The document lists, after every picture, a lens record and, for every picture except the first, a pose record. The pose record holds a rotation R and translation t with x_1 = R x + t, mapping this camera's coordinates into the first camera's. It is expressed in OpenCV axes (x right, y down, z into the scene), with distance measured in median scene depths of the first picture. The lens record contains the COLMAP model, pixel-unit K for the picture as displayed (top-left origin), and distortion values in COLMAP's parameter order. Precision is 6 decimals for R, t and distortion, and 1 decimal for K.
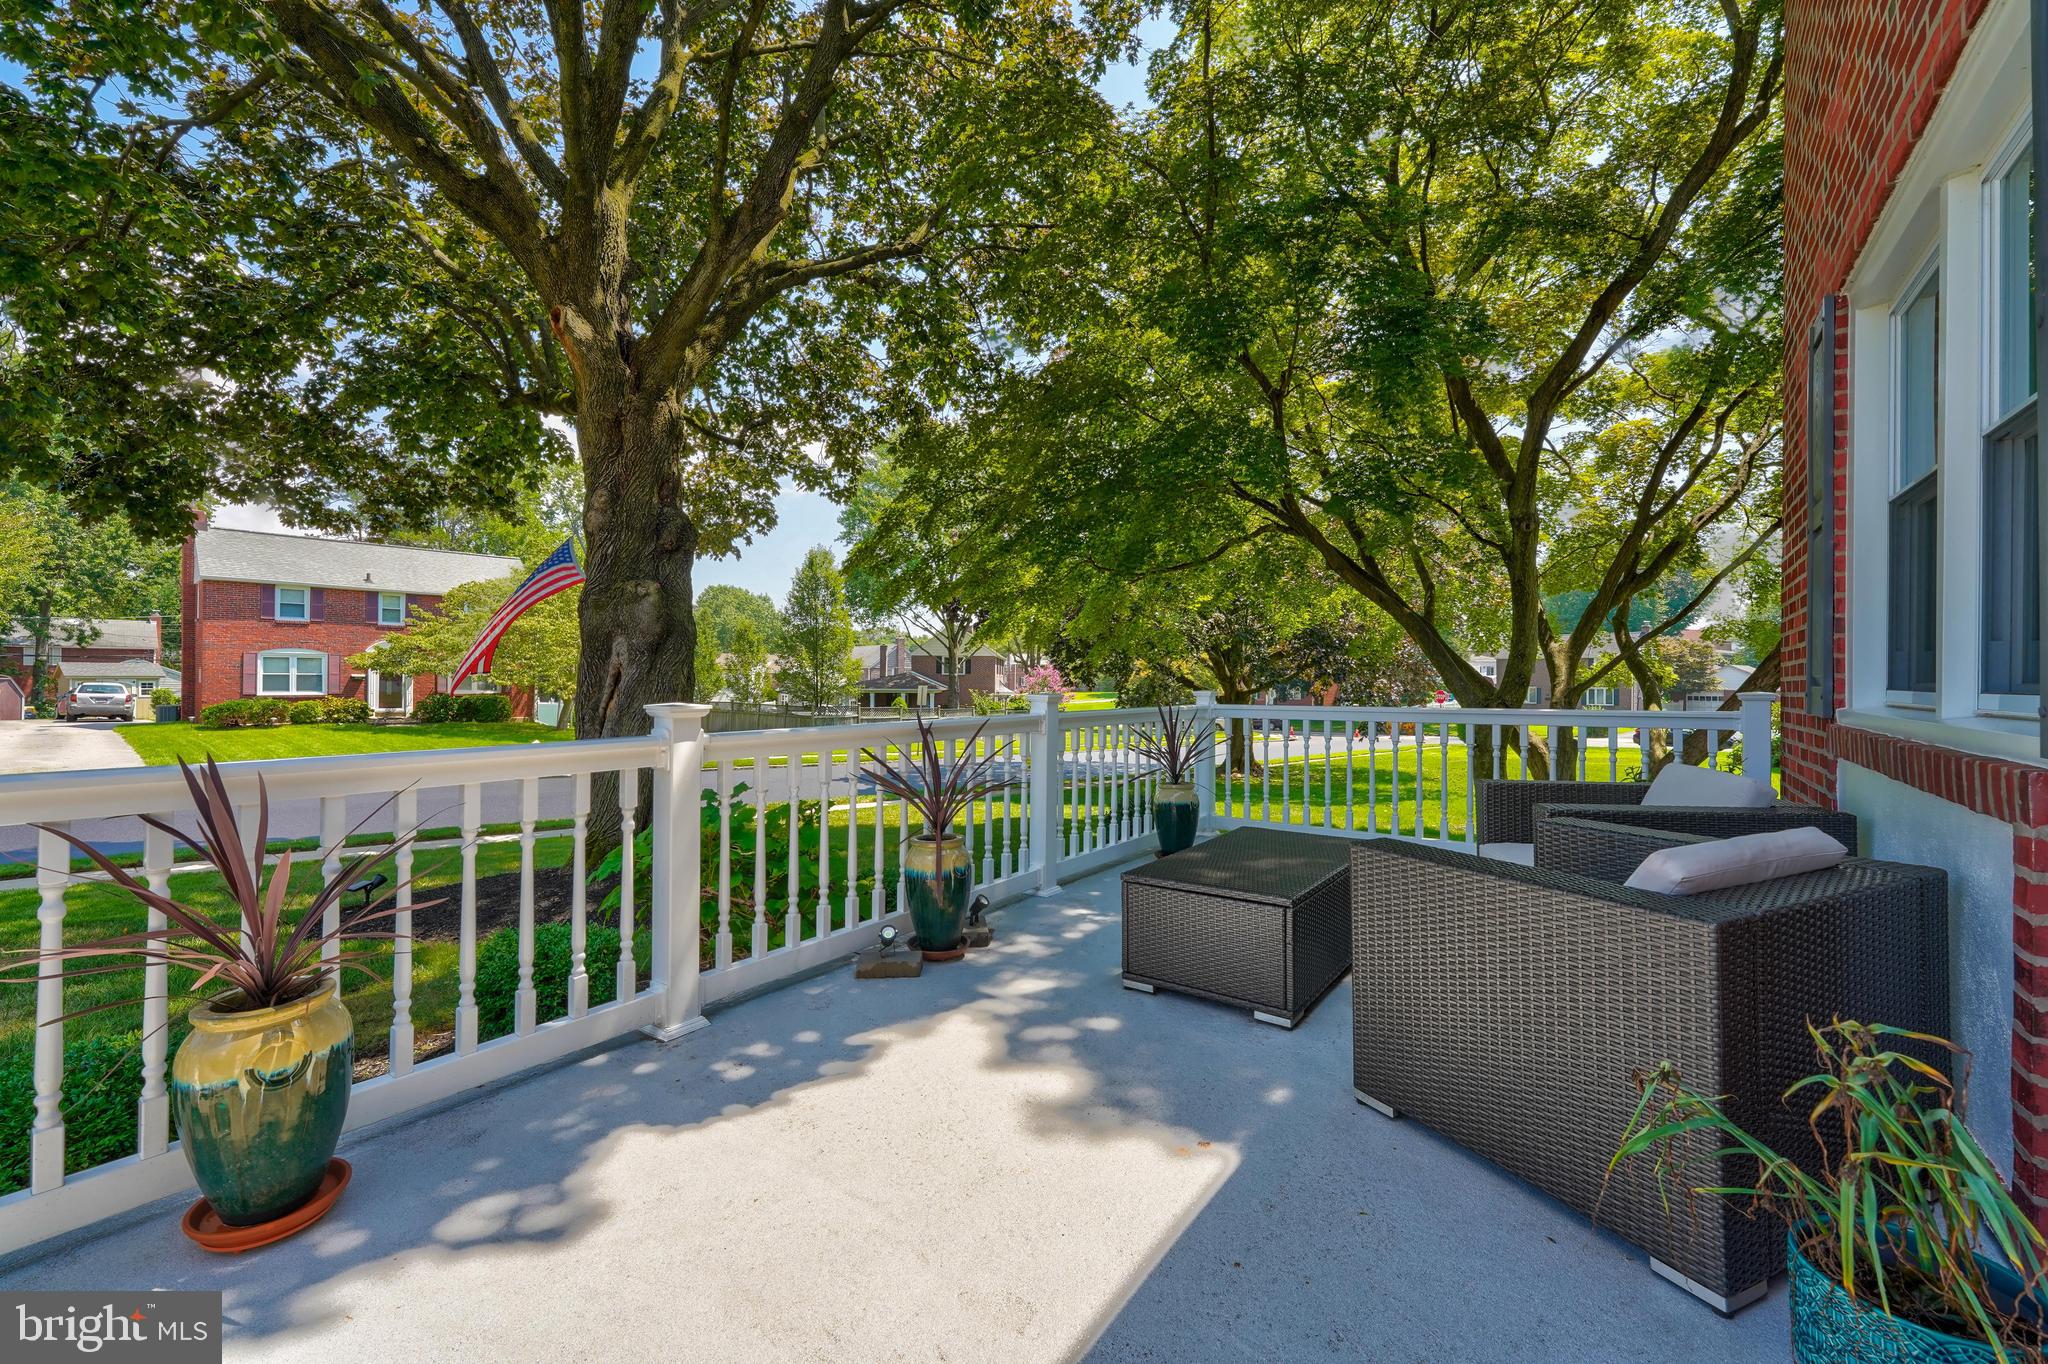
lens RADIAL K [[826.2, 0, 1024.0], [0, 826.2, 682.0], [0, 0, 1]] dist [-0.002164, 0.000004]
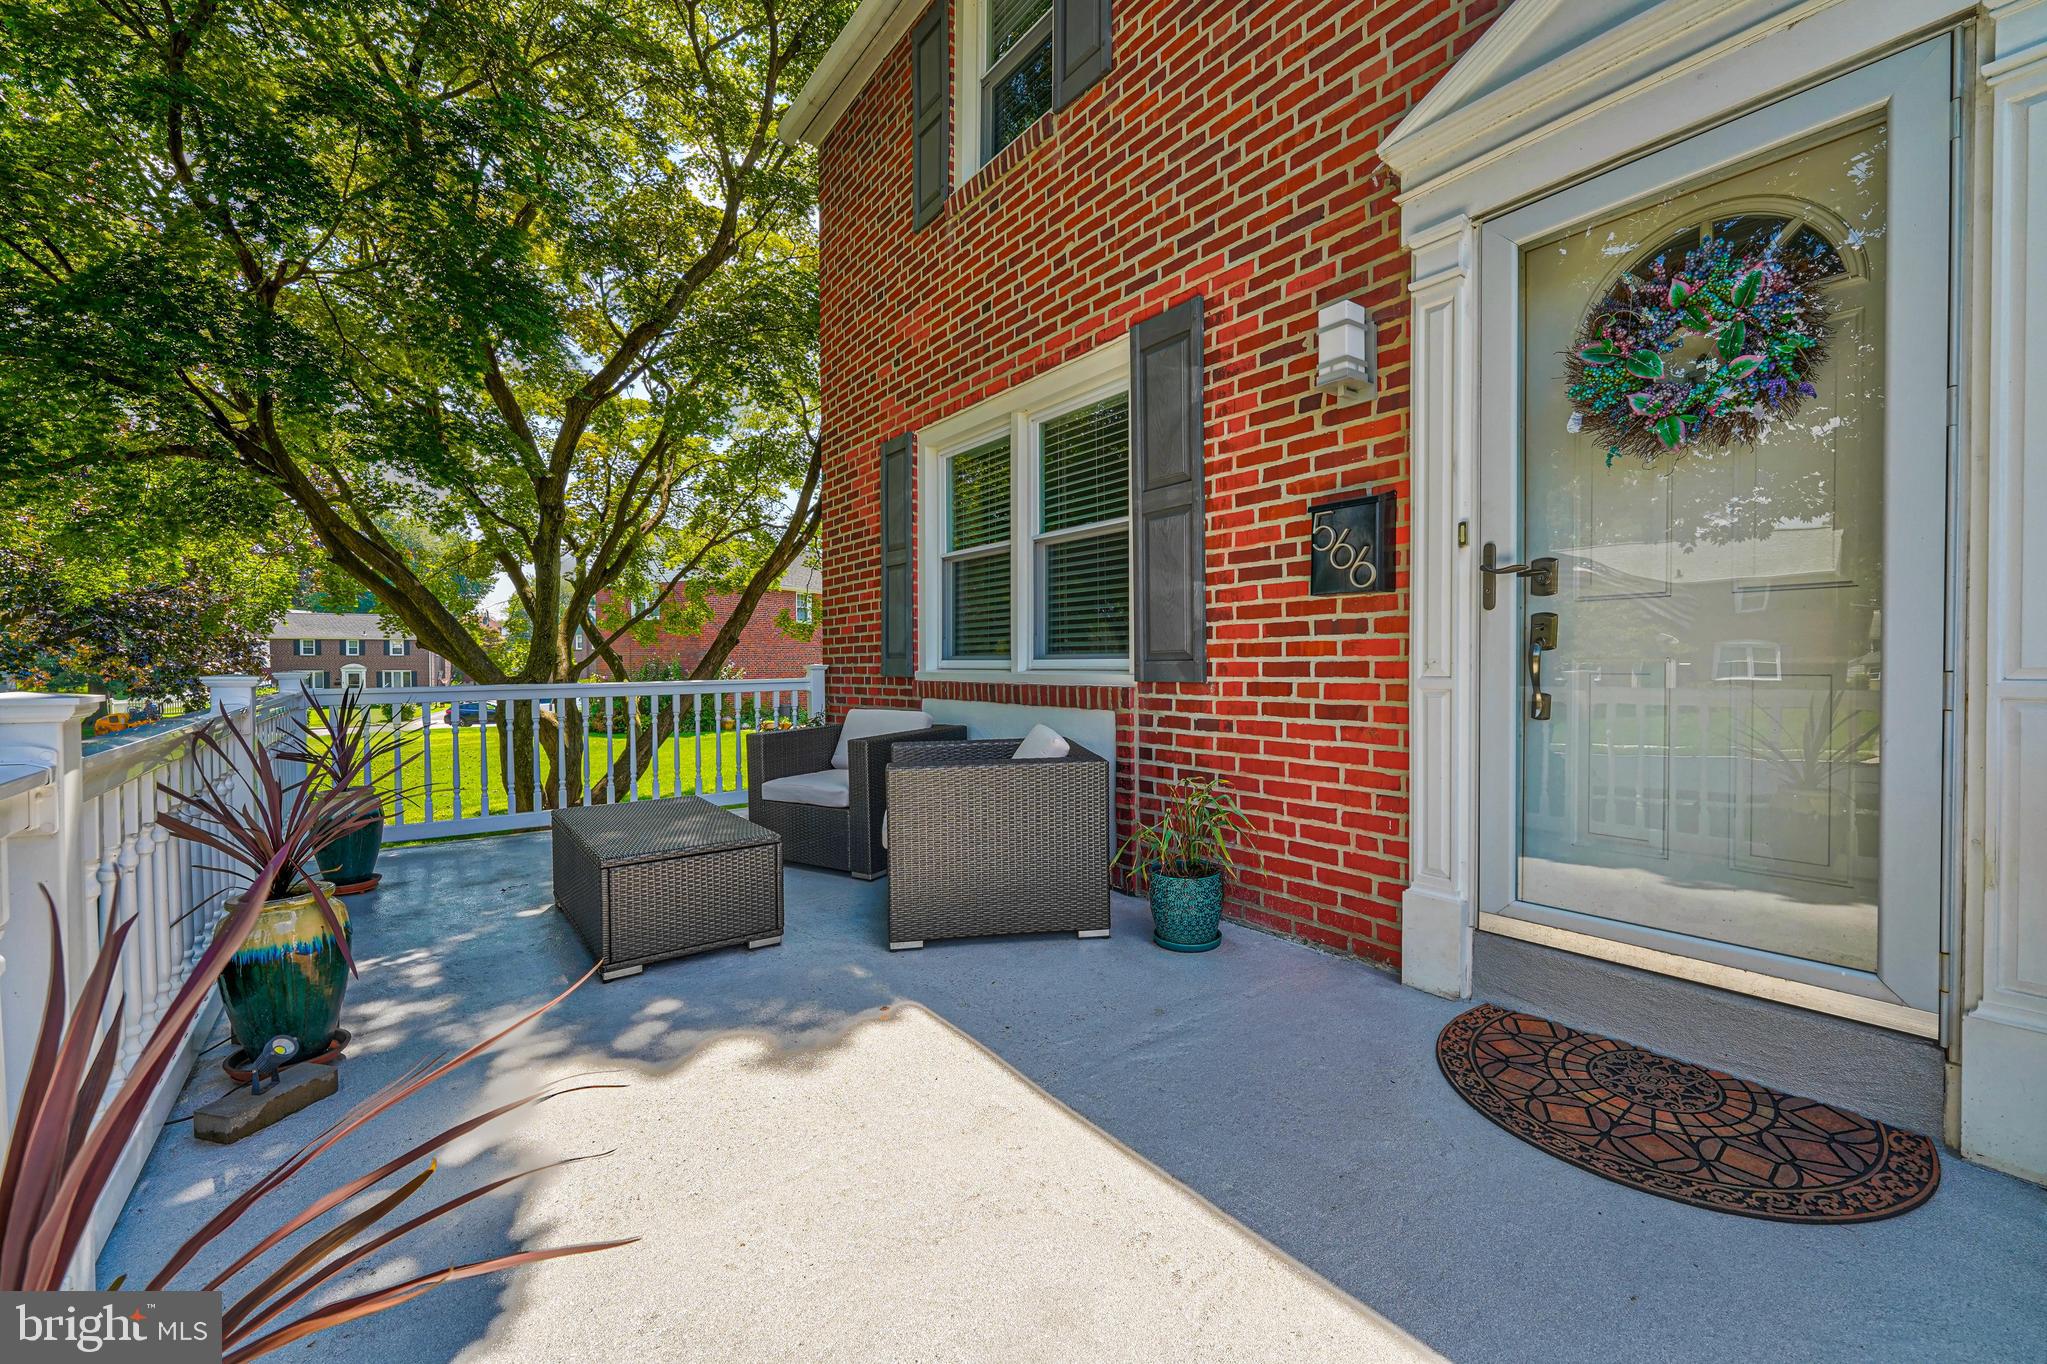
lens RADIAL K [[825.8, 0, 1023.5], [0, 825.8, 682.0], [0, 0, 1]] dist [-0.002164, 0.000004]
pose [[0.280282, -0.028436, 0.959496, -0.690822], [0.008868, 0.999595, 0.027034, 0.010884], [-0.959877, 0.000931, 0.280421, 0.318379]]
